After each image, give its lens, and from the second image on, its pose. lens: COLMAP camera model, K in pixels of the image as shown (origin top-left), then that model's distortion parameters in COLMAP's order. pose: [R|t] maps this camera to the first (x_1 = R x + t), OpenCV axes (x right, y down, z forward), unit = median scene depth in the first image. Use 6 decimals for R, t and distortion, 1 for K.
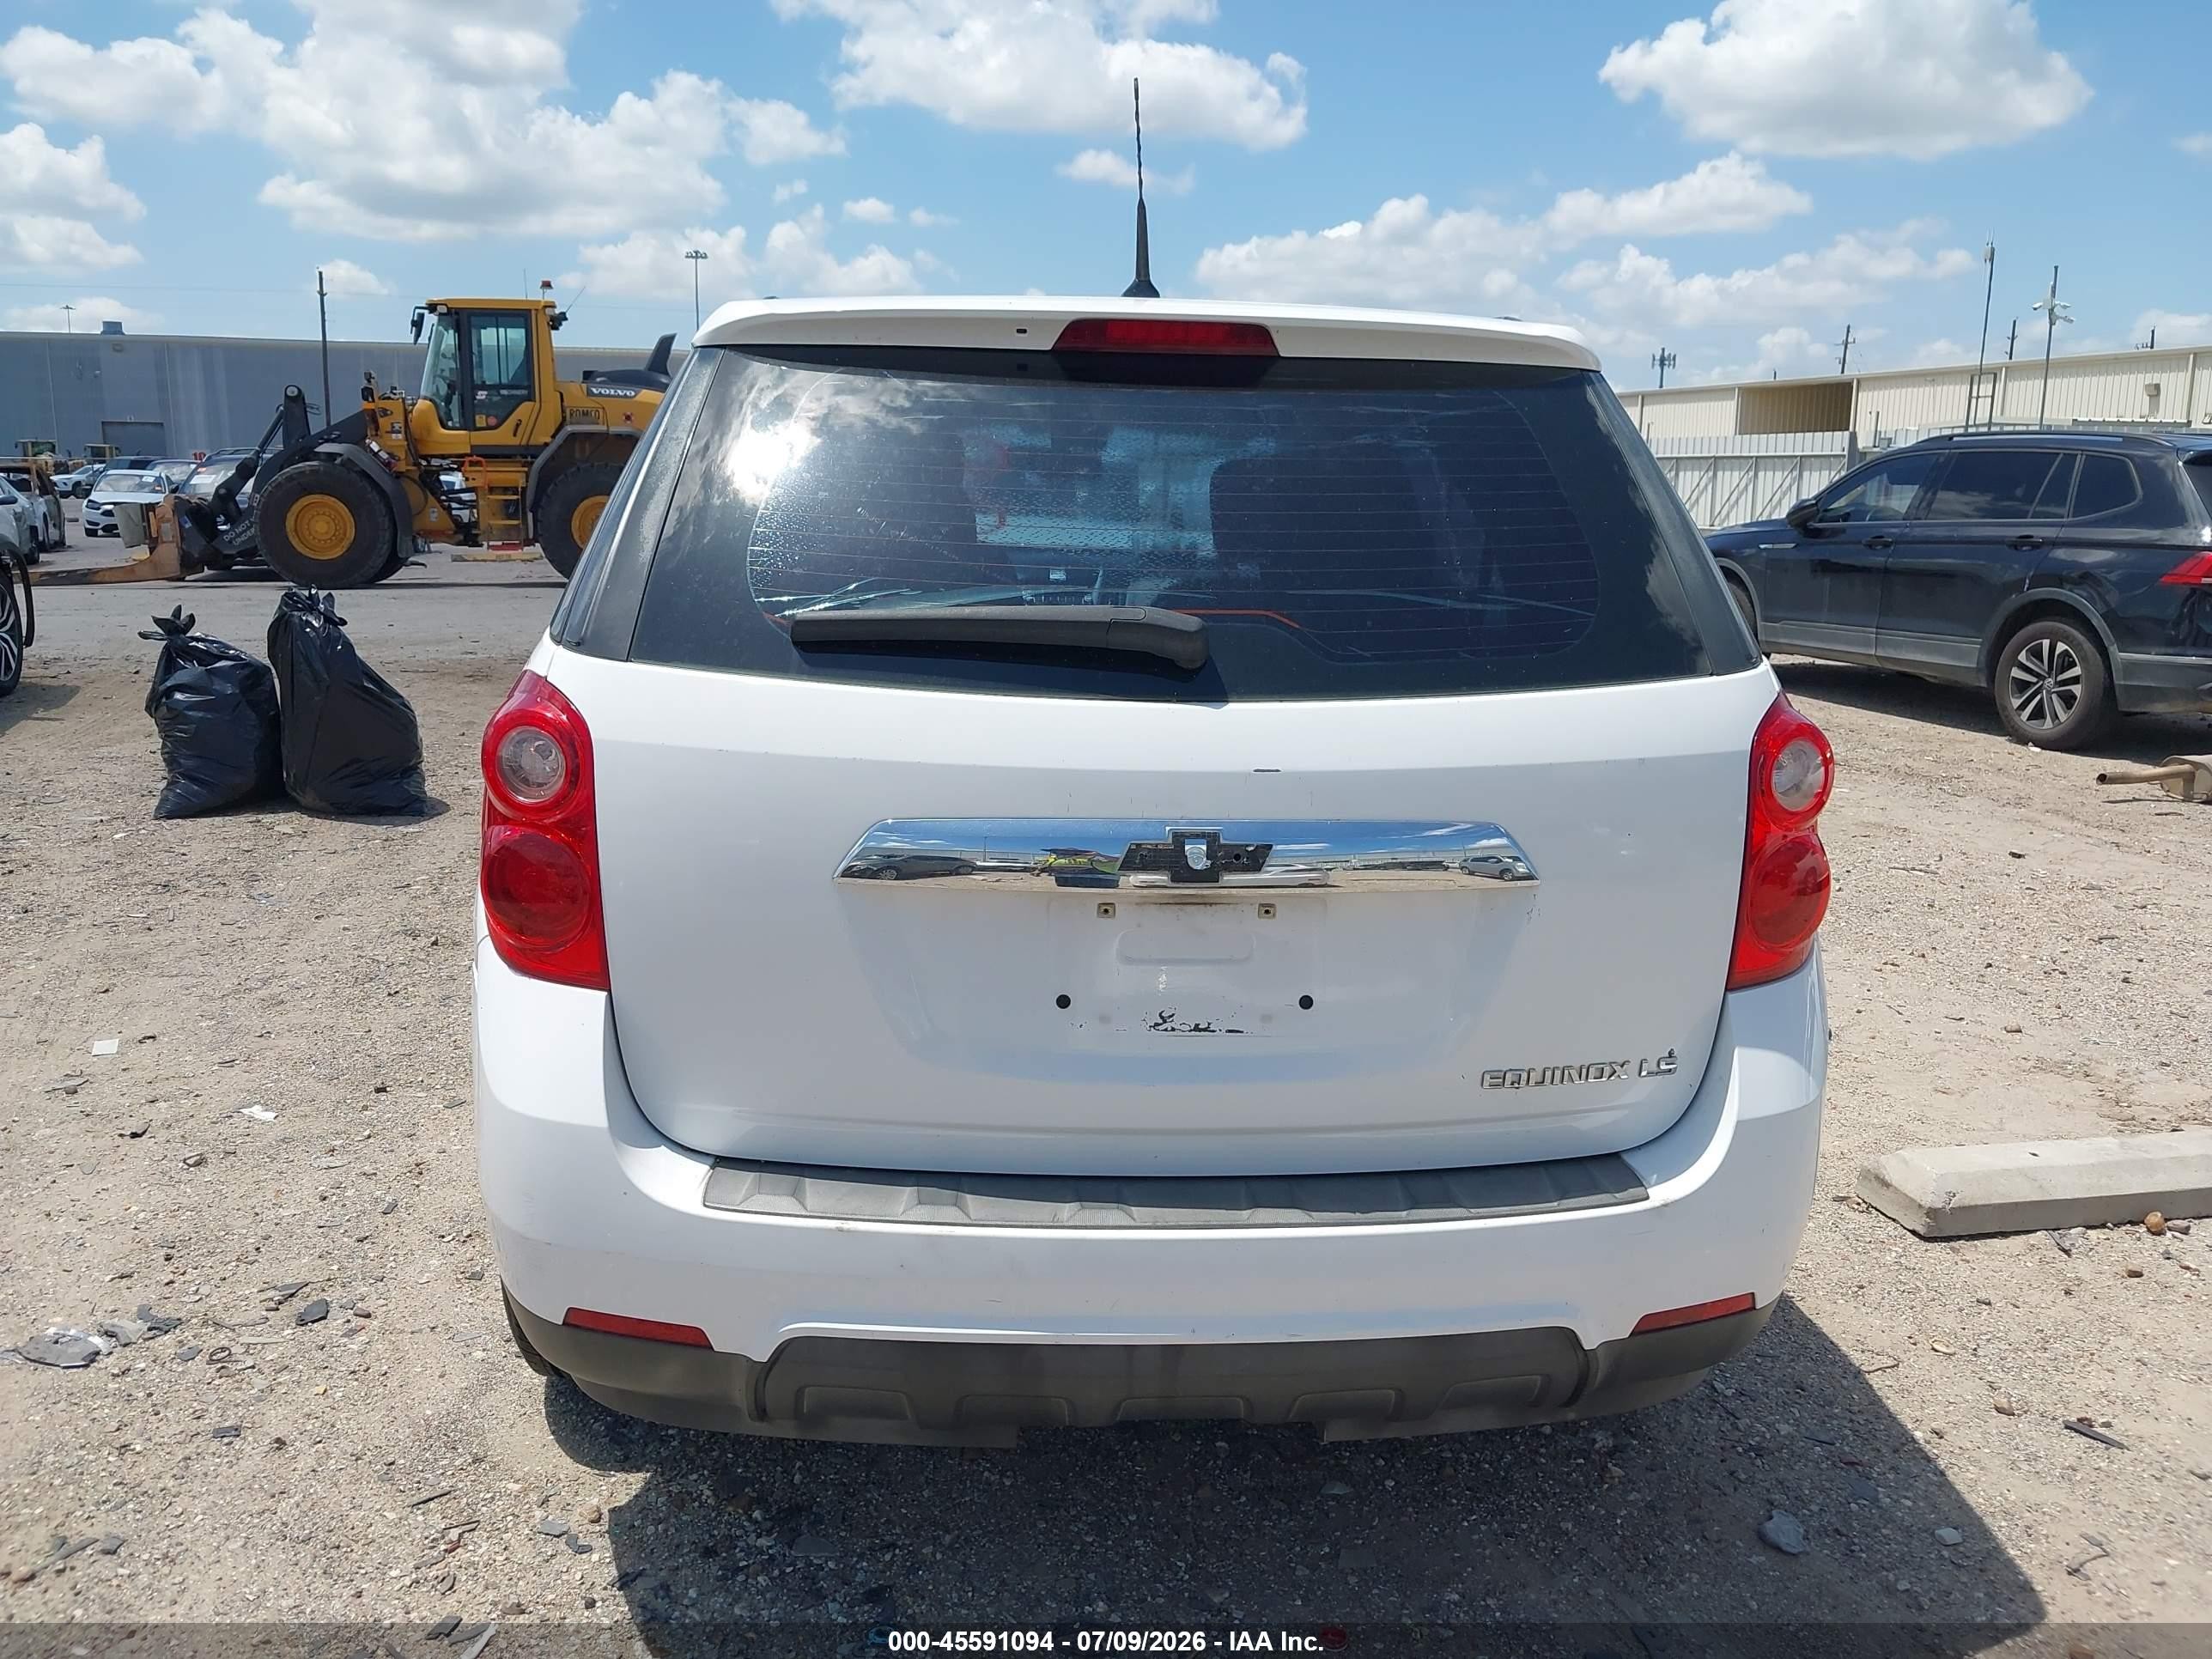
lens RADIAL K [[1768.0, 0, 1082.0], [0, 1768.0, 824.4], [0, 0, 1]] dist [0.026609, -0.047744]
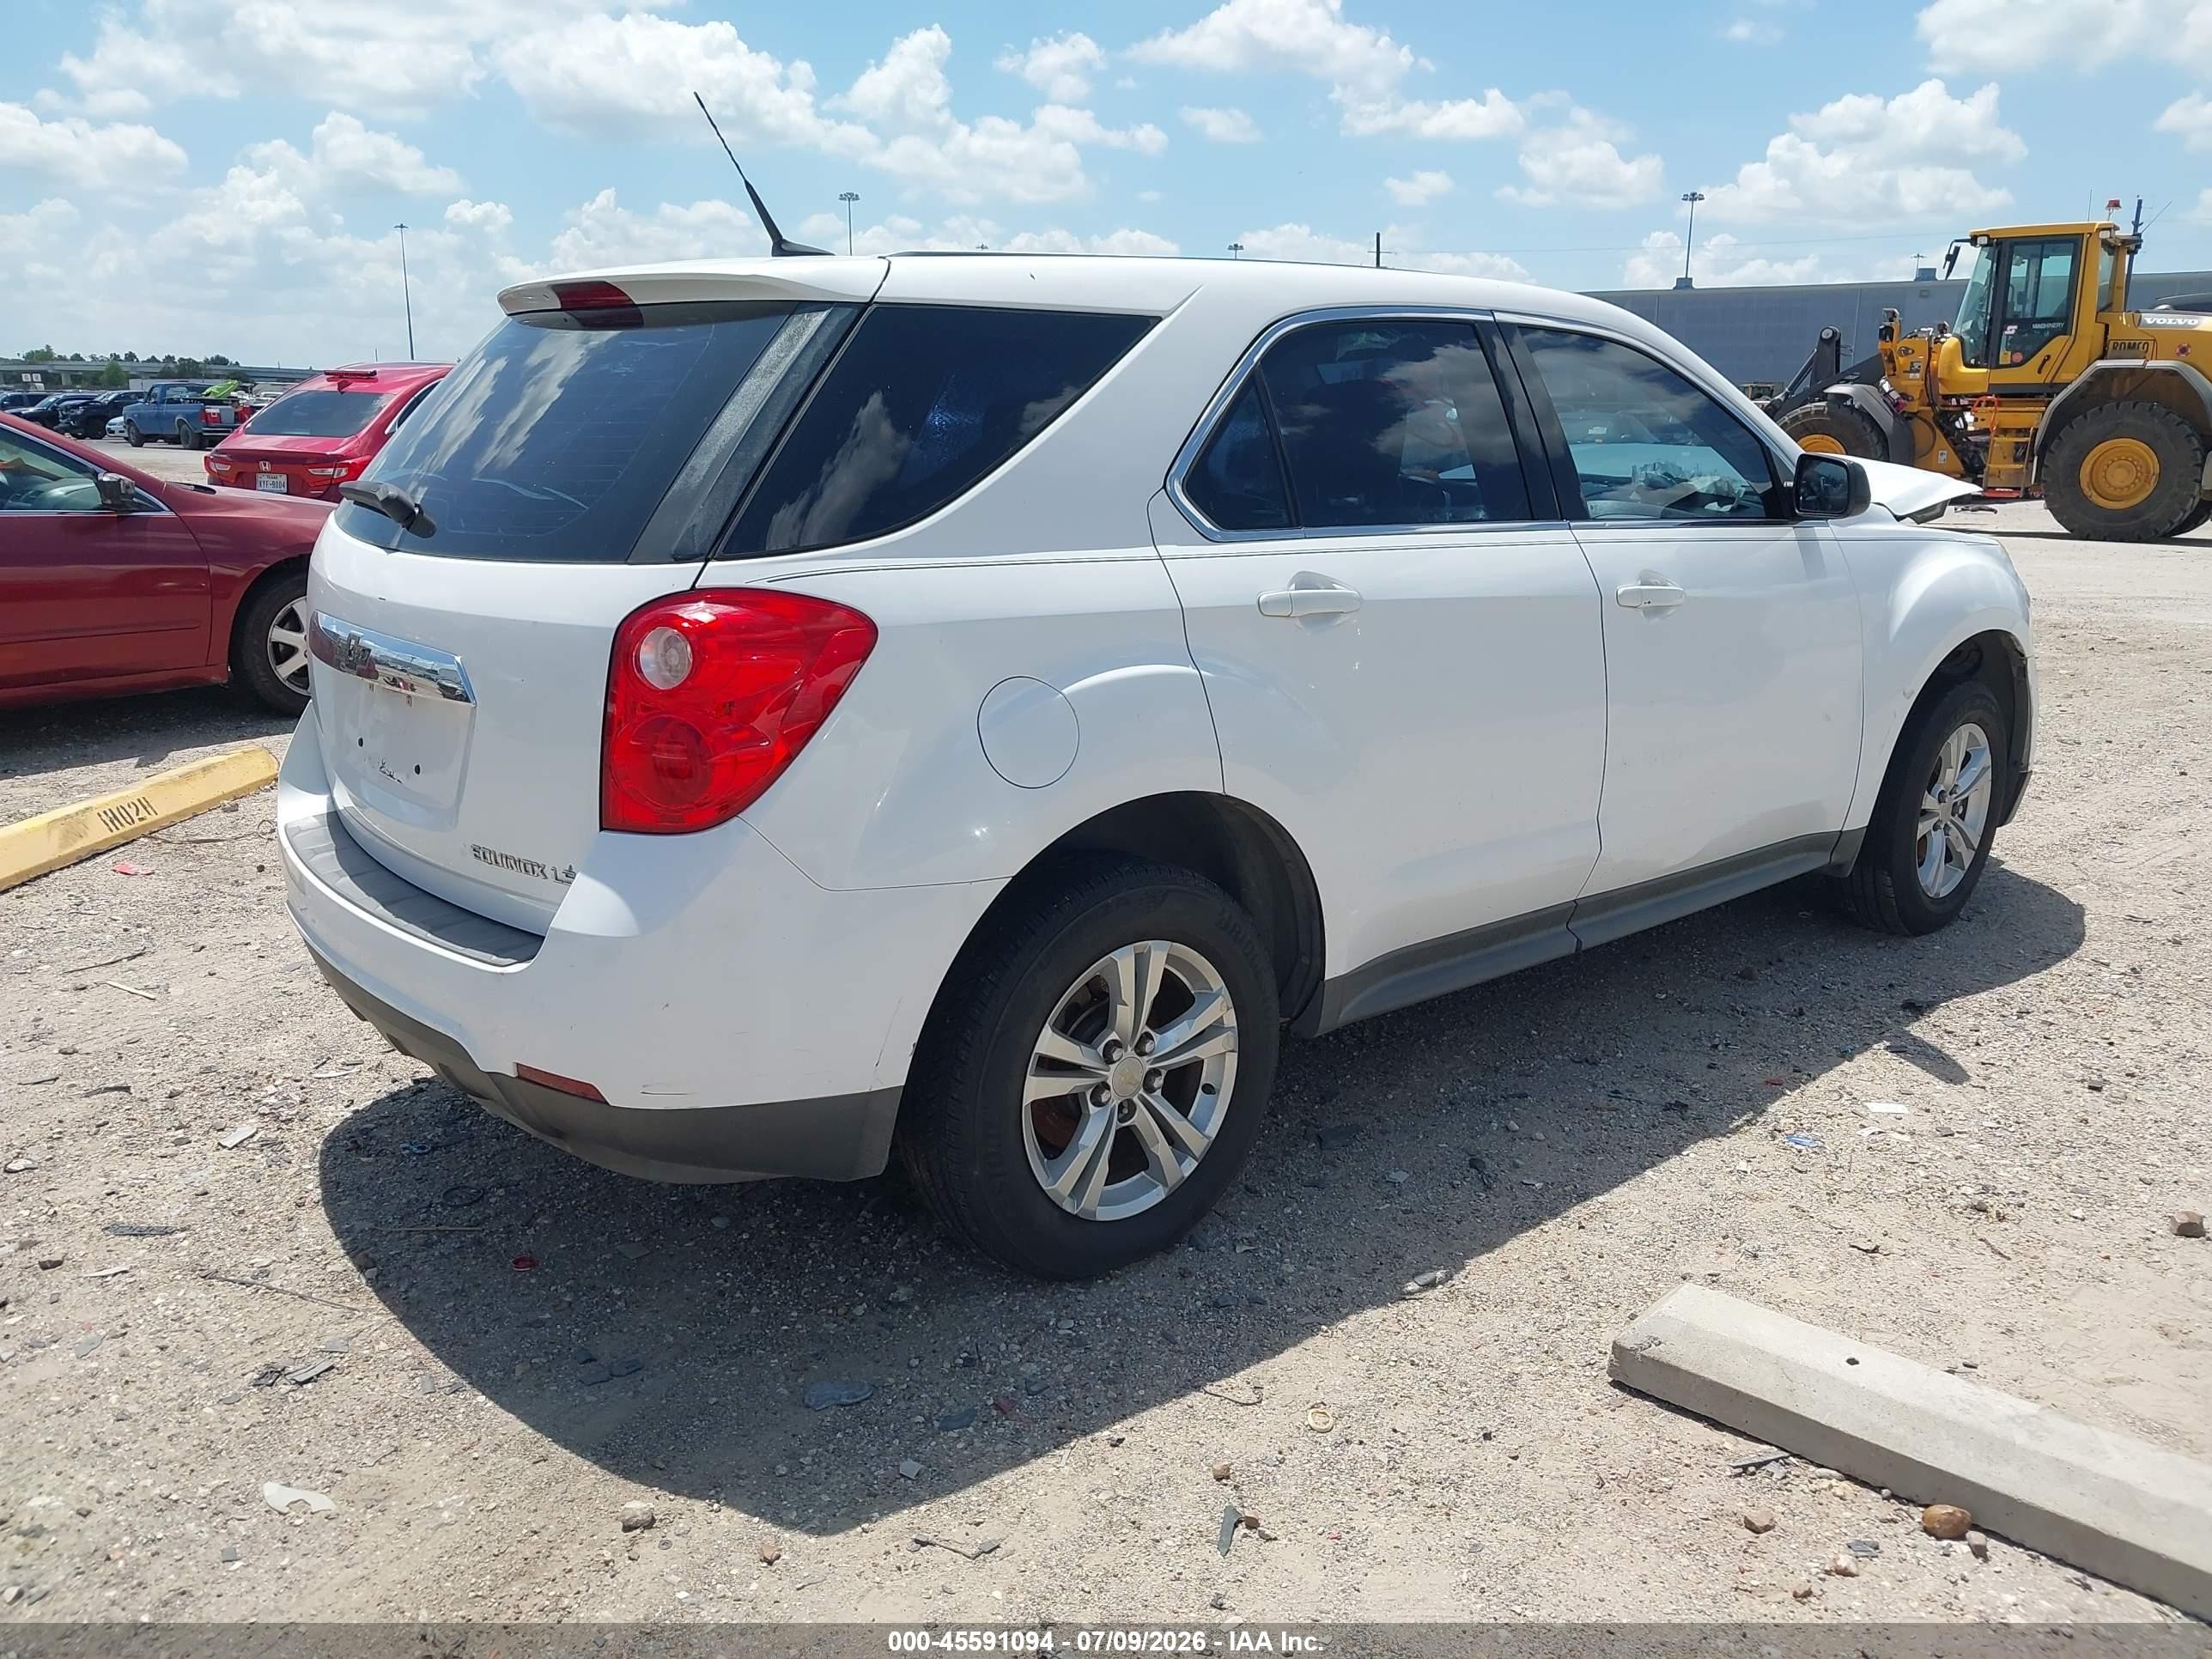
lens RADIAL K [[1768.0, 0, 1082.0], [0, 1768.0, 824.4], [0, 0, 1]] dist [0.026609, -0.047744]
pose [[0.584481, 0.182398, -0.790640, 0.163366], [-0.158827, 0.981275, 0.108964, -0.009592], [0.795711, 0.061887, 0.602507, 0.059421]]
